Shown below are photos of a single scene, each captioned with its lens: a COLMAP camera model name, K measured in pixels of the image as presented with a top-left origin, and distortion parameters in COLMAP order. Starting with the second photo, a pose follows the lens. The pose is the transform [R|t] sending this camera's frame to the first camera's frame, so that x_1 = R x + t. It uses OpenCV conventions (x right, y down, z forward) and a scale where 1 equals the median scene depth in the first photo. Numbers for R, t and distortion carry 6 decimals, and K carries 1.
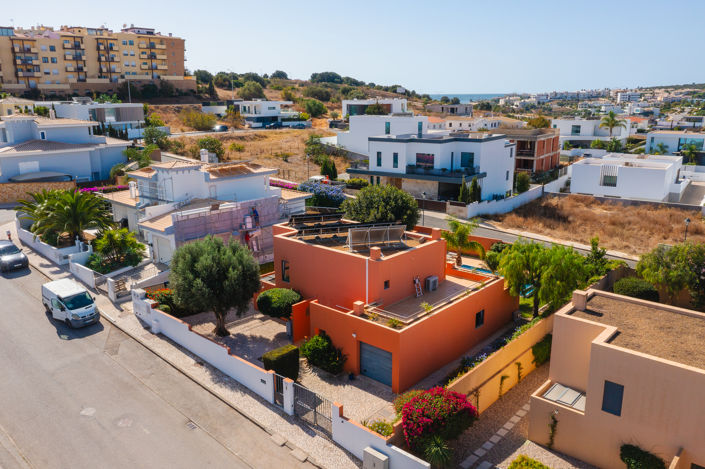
lens RADIAL K [[549.5, 0, 354.7], [0, 549.5, 232.2], [0, 0, 1]] dist [0.003823, 0.003616]
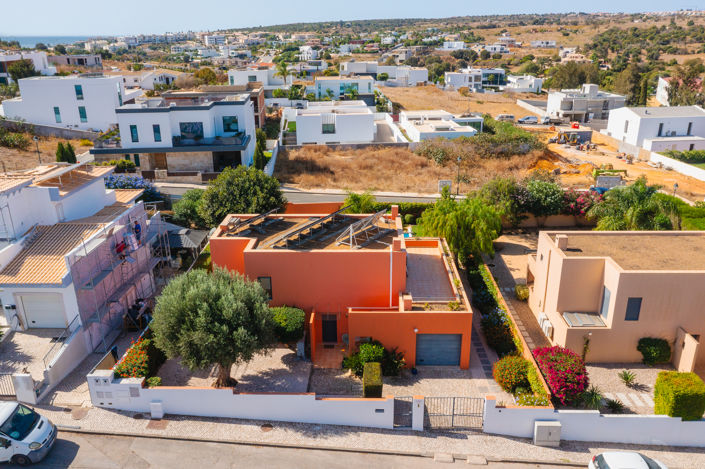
lens RADIAL K [[549.5, 0, 354.7], [0, 549.5, 232.2], [0, 0, 1]] dist [0.003823, 0.003616]
pose [[0.768829, -0.221022, 0.600043, -0.461160], [0.162954, 0.975106, 0.150382, -0.108167], [-0.618343, -0.017839, 0.785706, 0.216297]]
